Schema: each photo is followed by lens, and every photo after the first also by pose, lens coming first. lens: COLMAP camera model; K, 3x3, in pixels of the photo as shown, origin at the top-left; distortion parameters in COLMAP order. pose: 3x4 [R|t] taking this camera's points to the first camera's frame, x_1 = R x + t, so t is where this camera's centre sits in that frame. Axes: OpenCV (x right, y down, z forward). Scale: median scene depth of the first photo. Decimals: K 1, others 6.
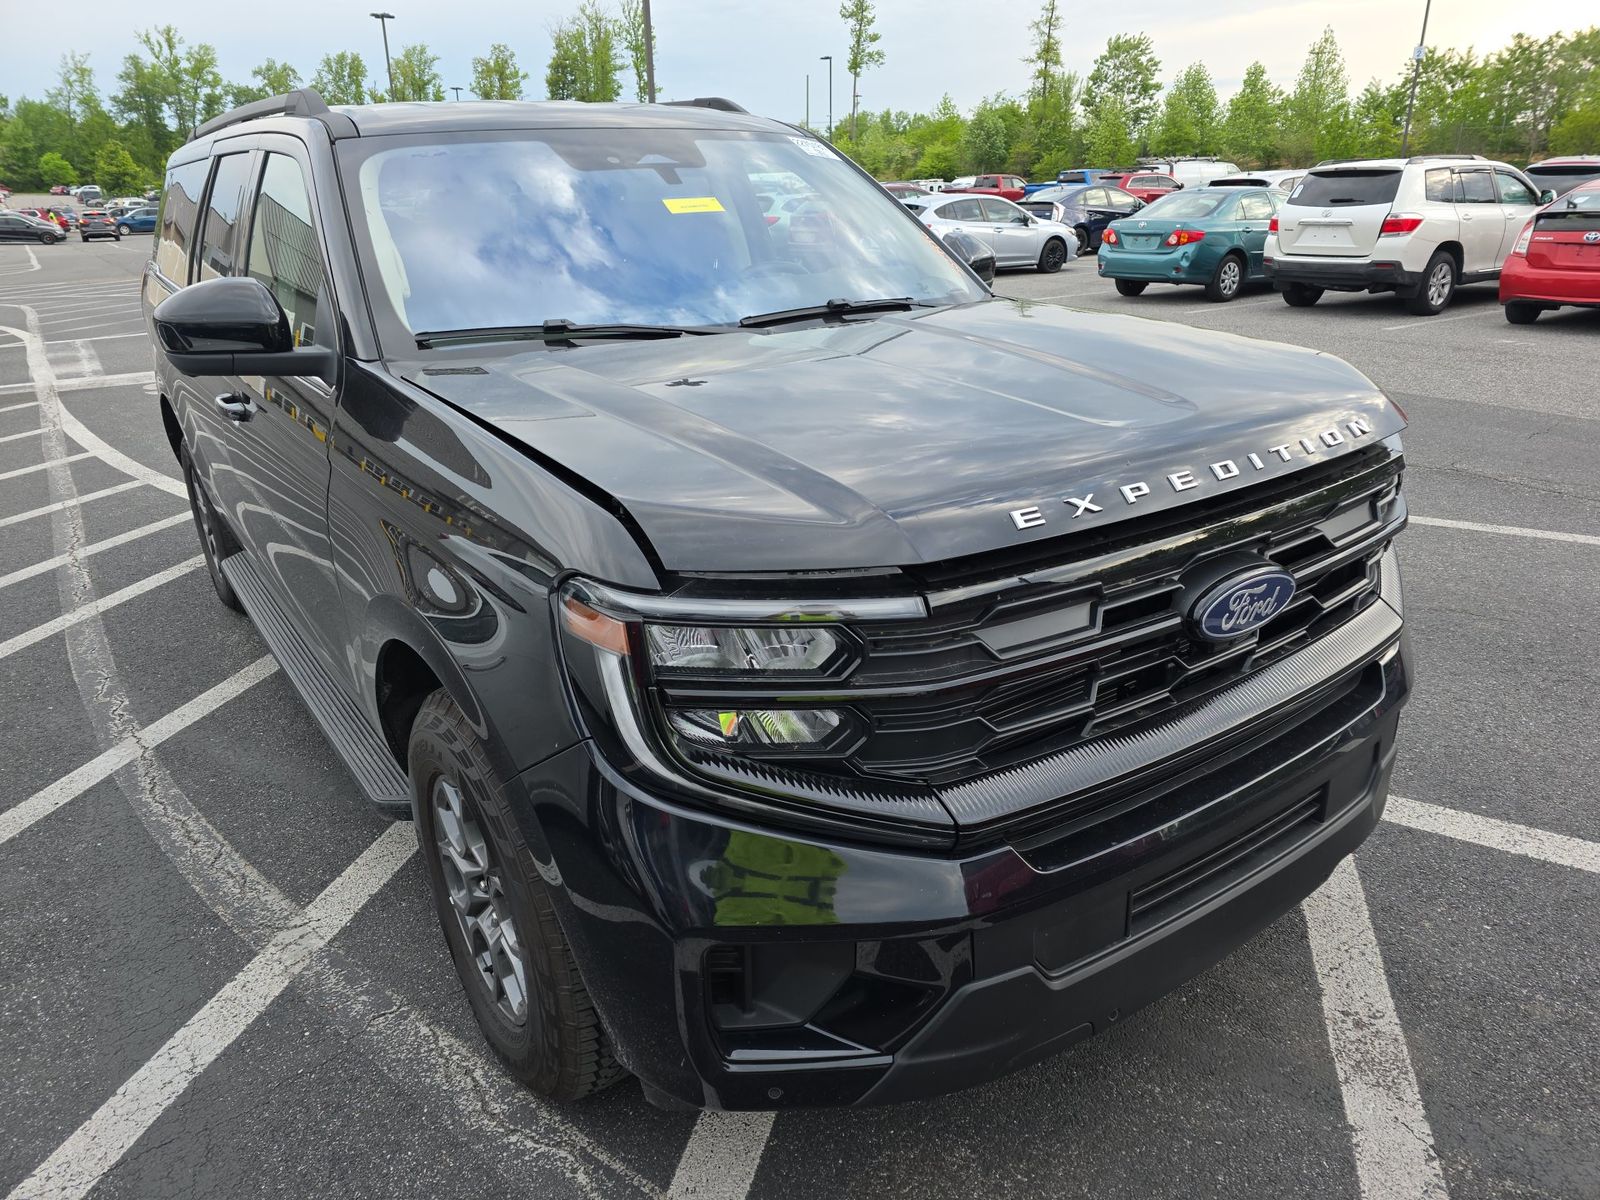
lens RADIAL K [[1097.8, 0, 810.9], [0, 1097.8, 615.9], [0, 0, 1]] dist [0.035666, -0.021685]
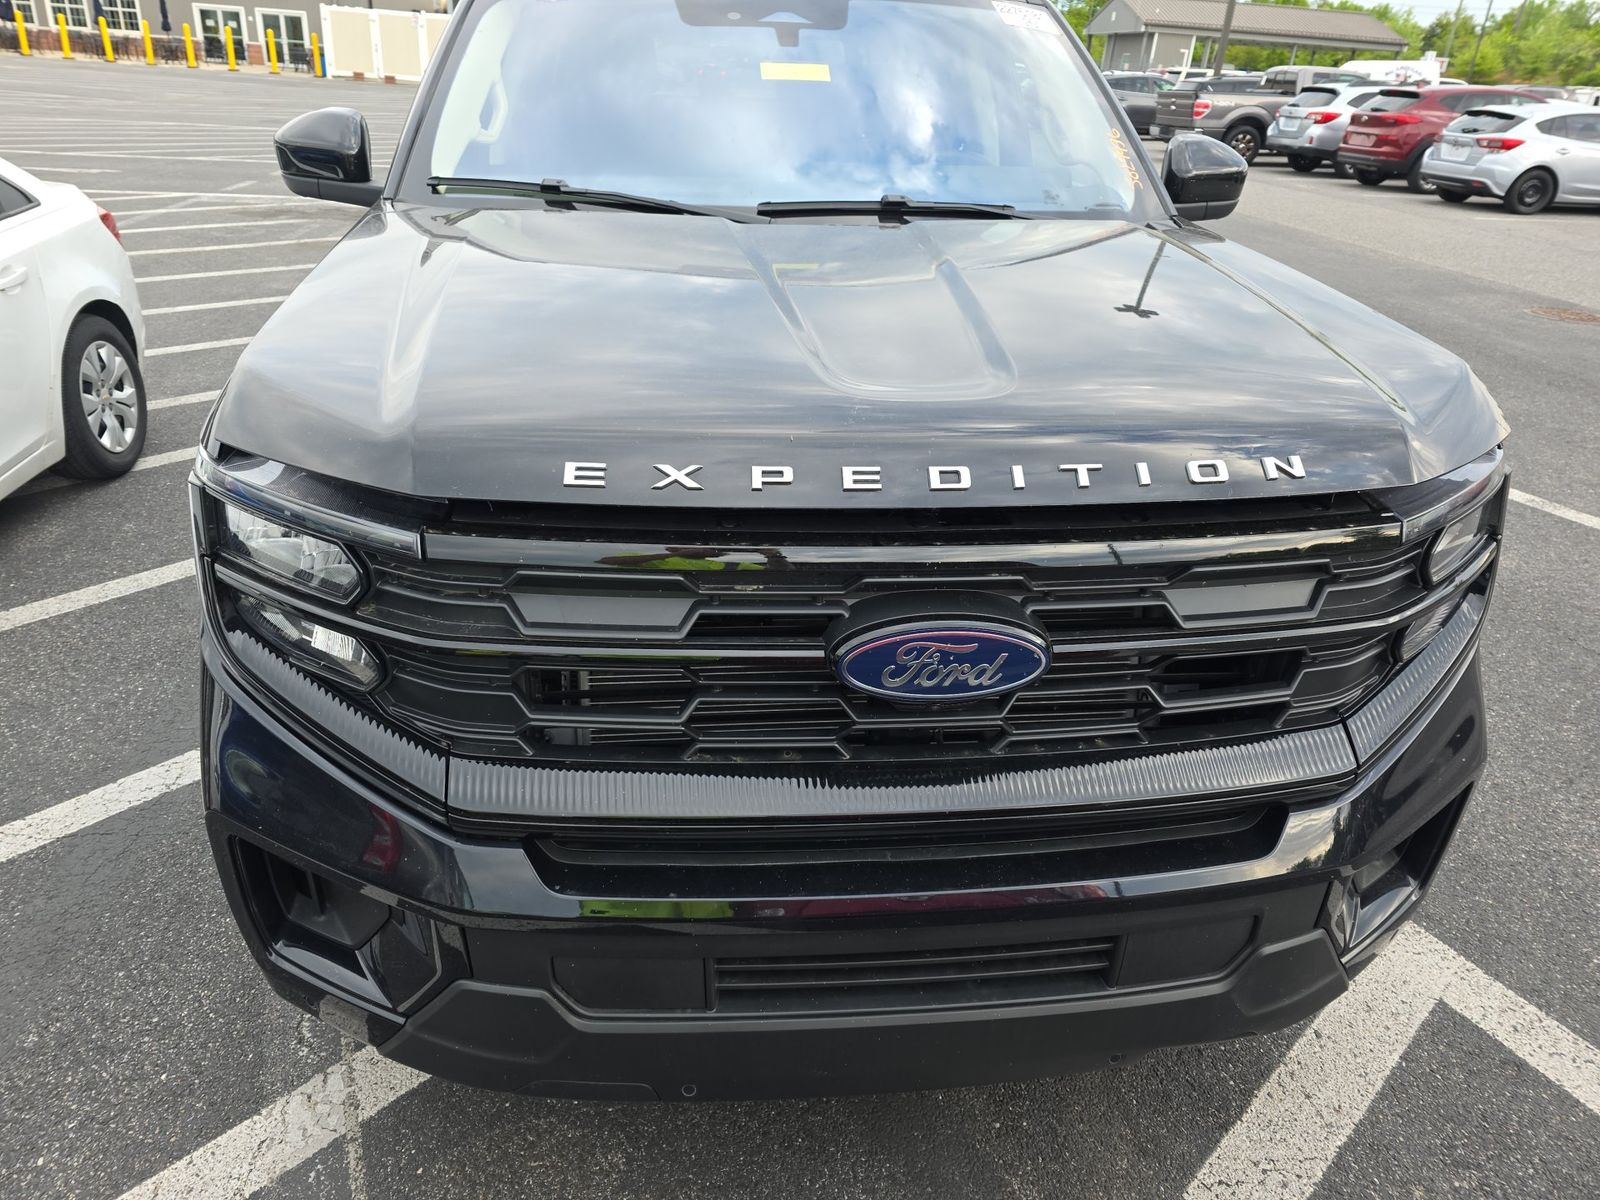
lens RADIAL K [[1097.8, 0, 787.2], [0, 1097.8, 592.1], [0, 0, 1]] dist [0.035666, -0.021685]
pose [[0.869654, 0.266950, -0.415258, 0.569769], [-0.235745, 0.963642, 0.125771, -0.118440], [0.433735, -0.011482, 0.900967, 0.282073]]
